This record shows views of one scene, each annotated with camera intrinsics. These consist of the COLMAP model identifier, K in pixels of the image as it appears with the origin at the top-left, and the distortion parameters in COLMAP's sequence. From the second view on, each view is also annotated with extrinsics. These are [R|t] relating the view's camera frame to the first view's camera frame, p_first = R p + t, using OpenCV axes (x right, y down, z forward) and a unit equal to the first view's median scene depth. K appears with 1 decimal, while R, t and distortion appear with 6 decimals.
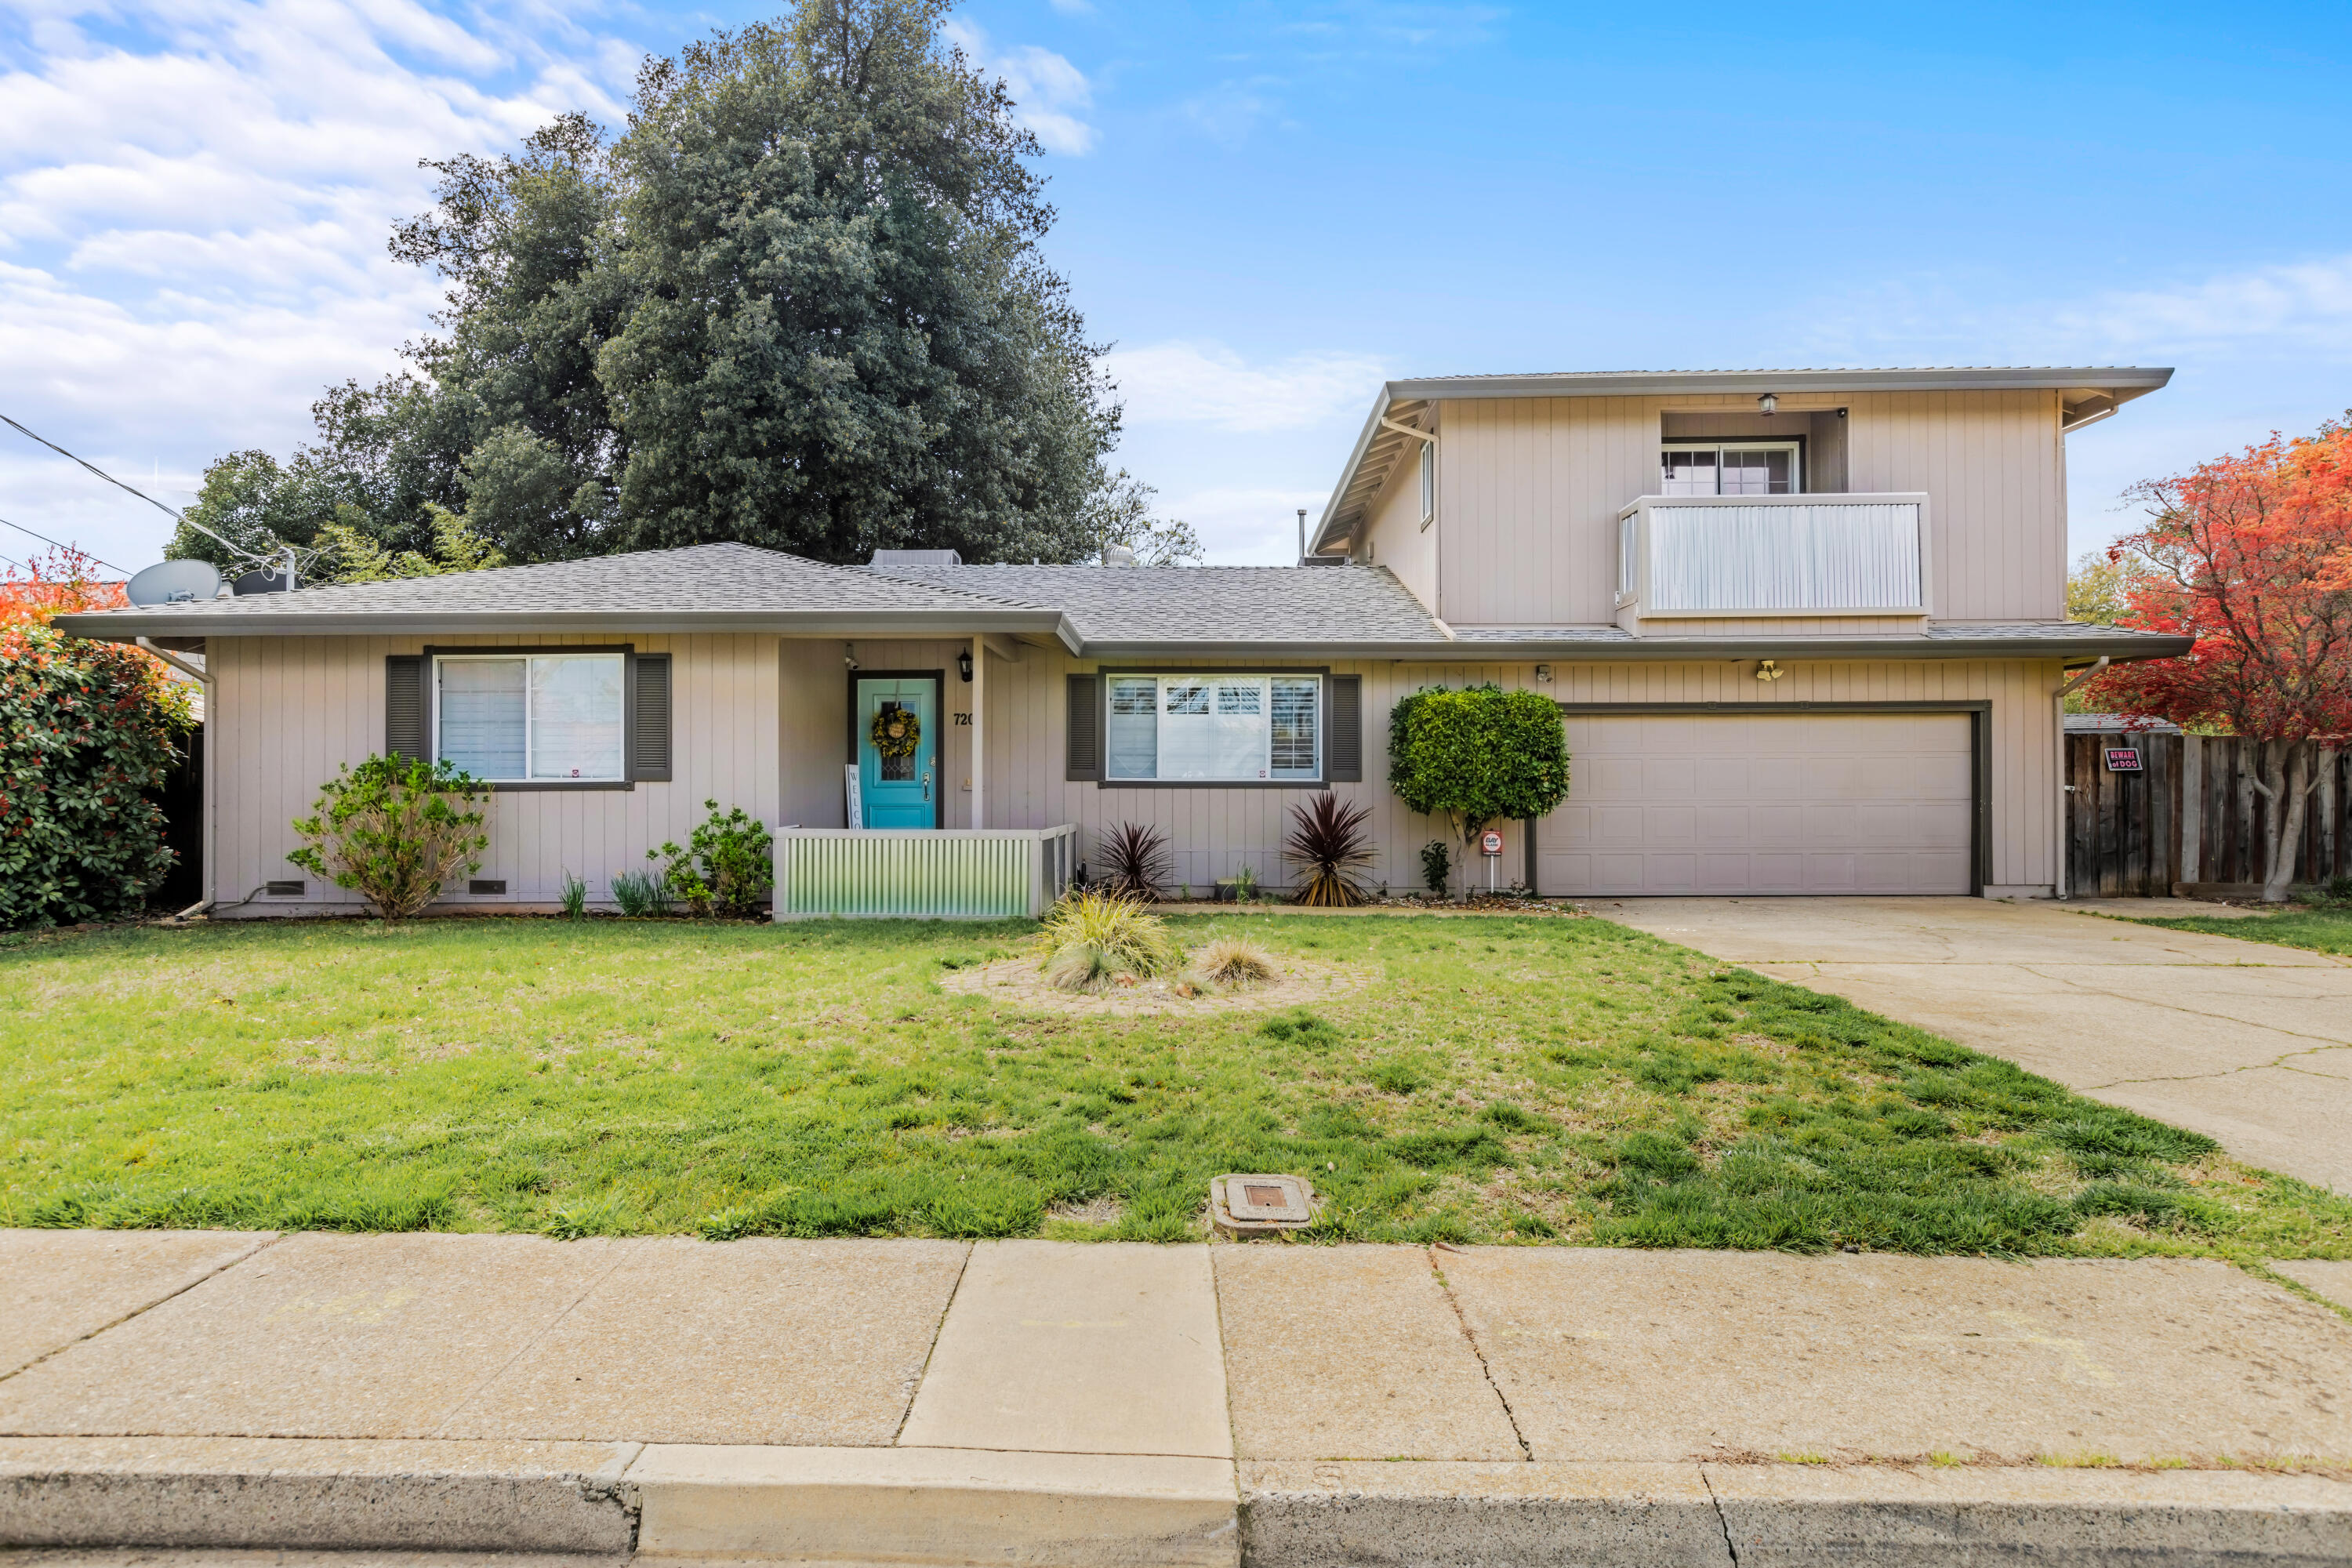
lens RADIAL K [[1357.1, 0, 1174.2], [0, 1357.1, 779.8], [0, 0, 1]] dist [0.008735, 0.002397]
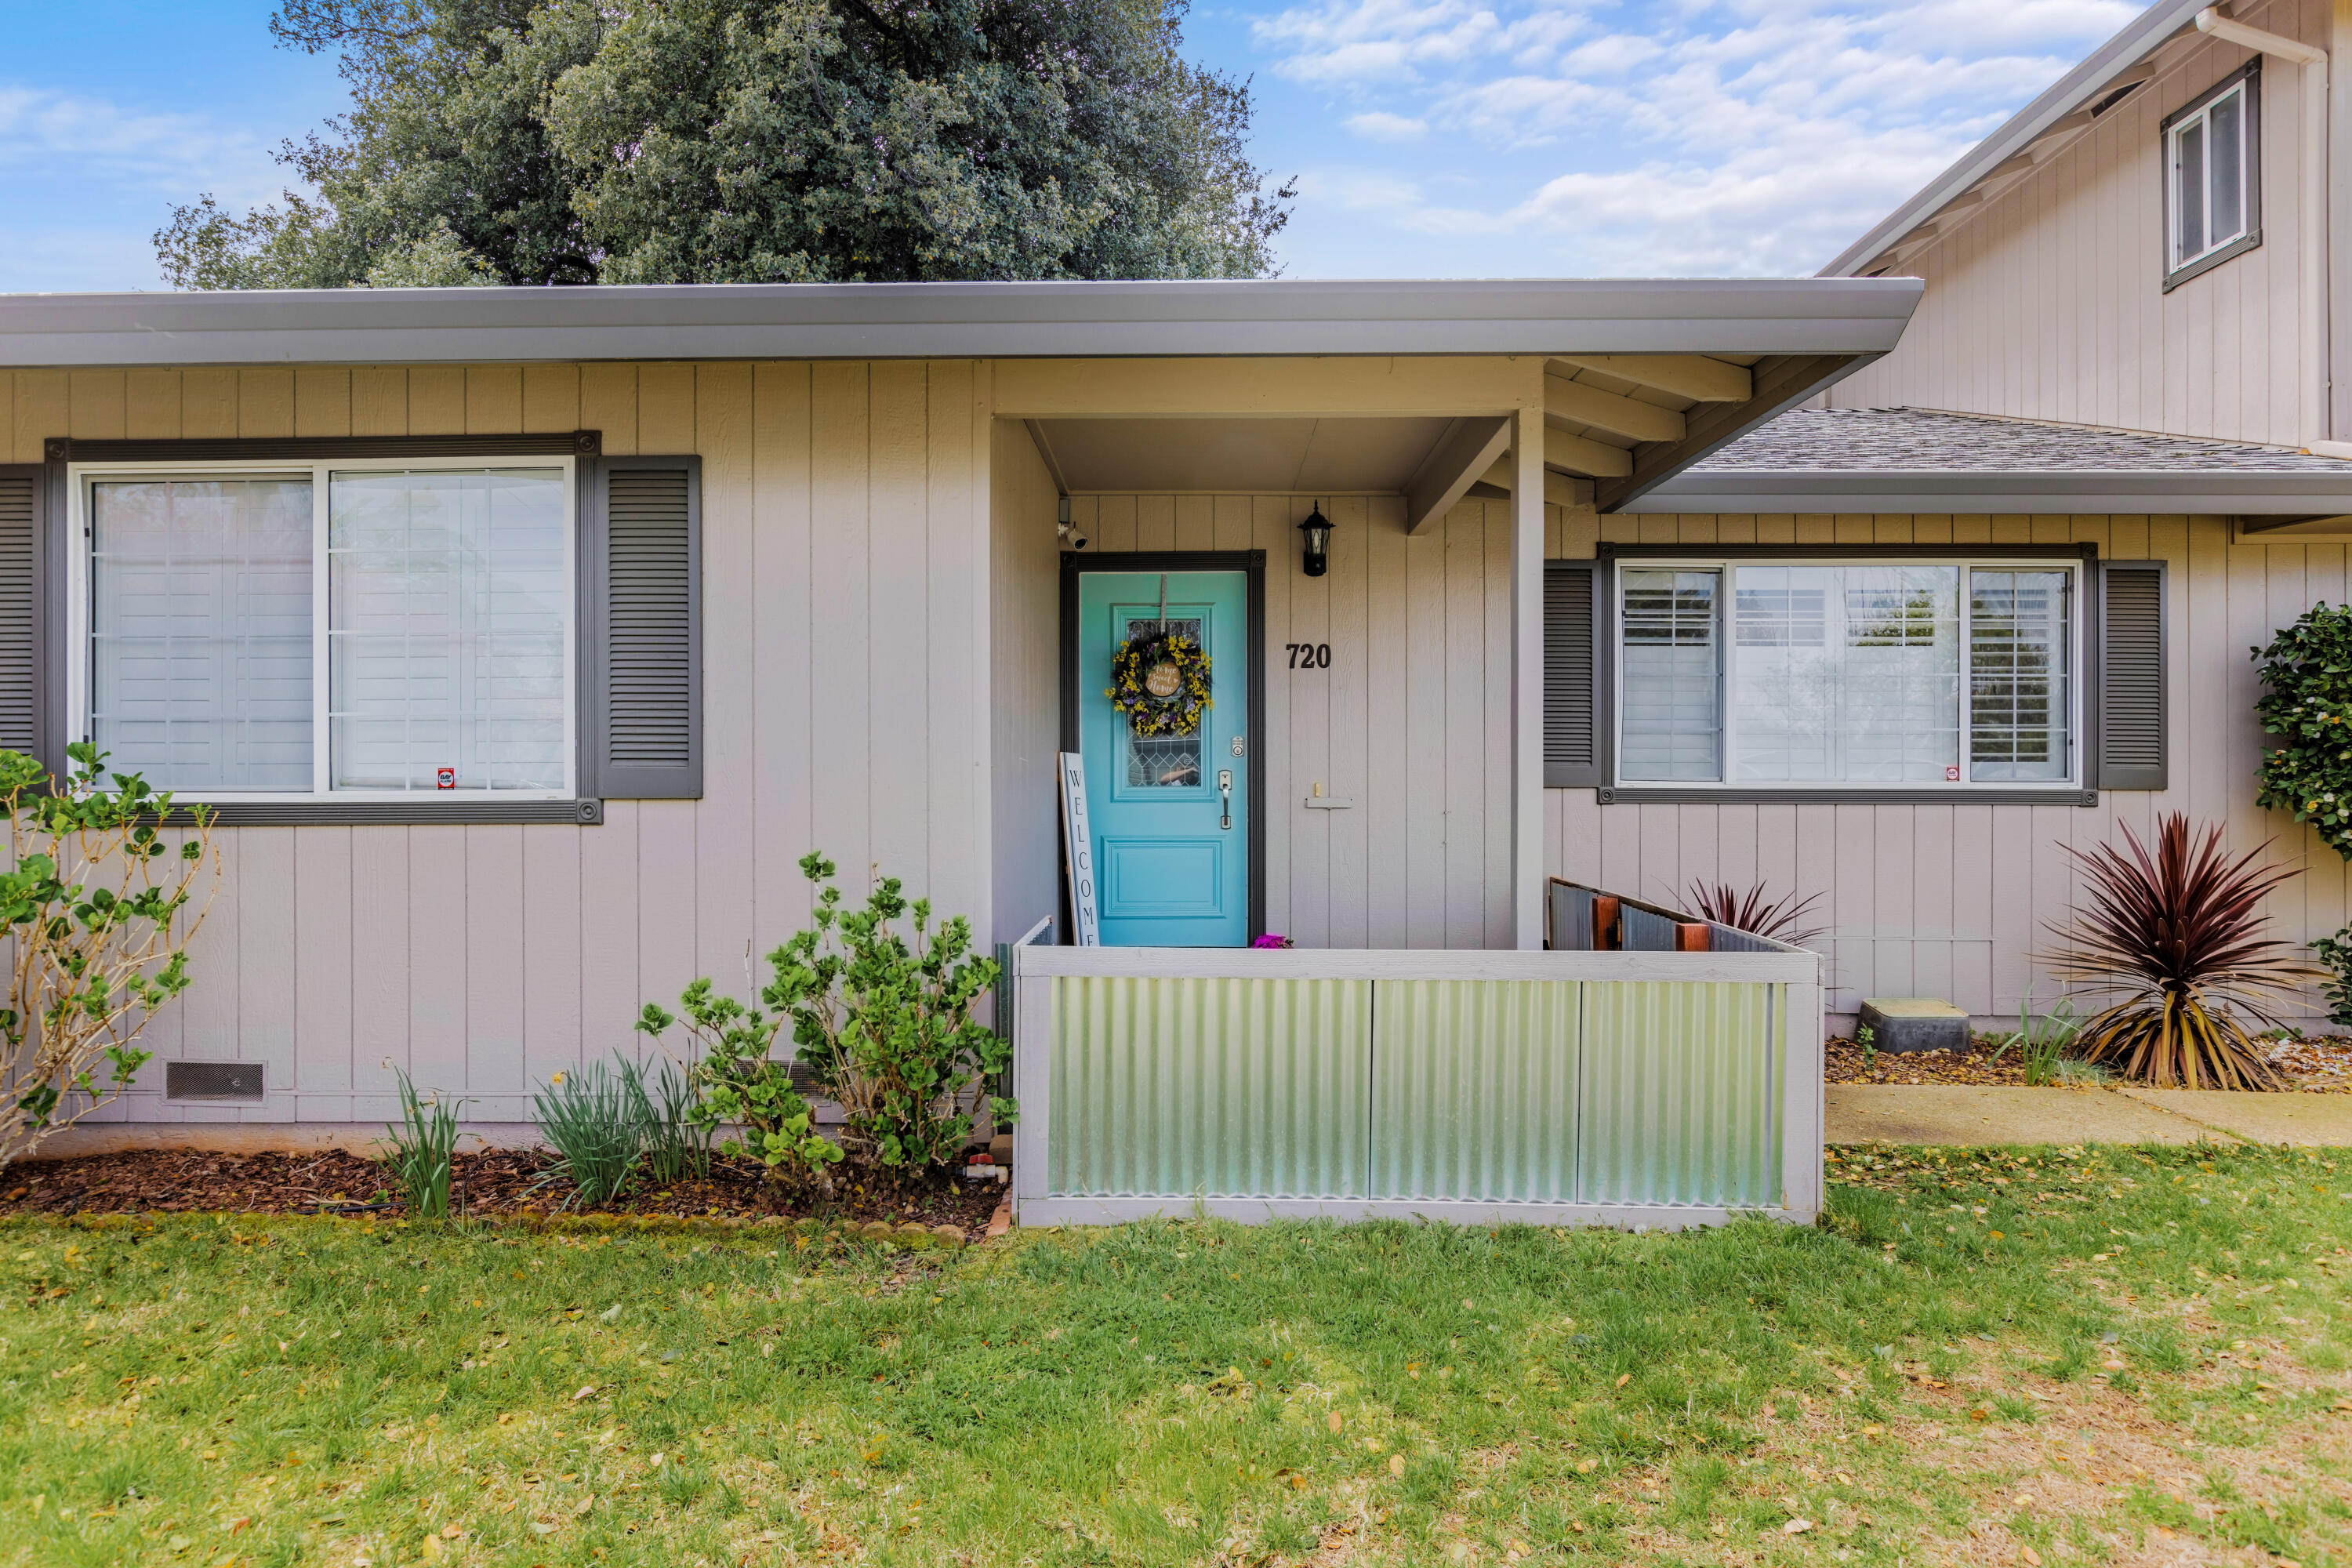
lens RADIAL K [[1418.3, 0, 1175.7], [0, 1418.3, 780.5], [0, 0, 1]] dist [-0.000481, -0.003171]
pose [[0.999999, 0.000987, -0.001303, -0.200677], [-0.000972, 0.999939, 0.011010, -0.007052], [0.001313, -0.011009, 0.999939, 0.512060]]
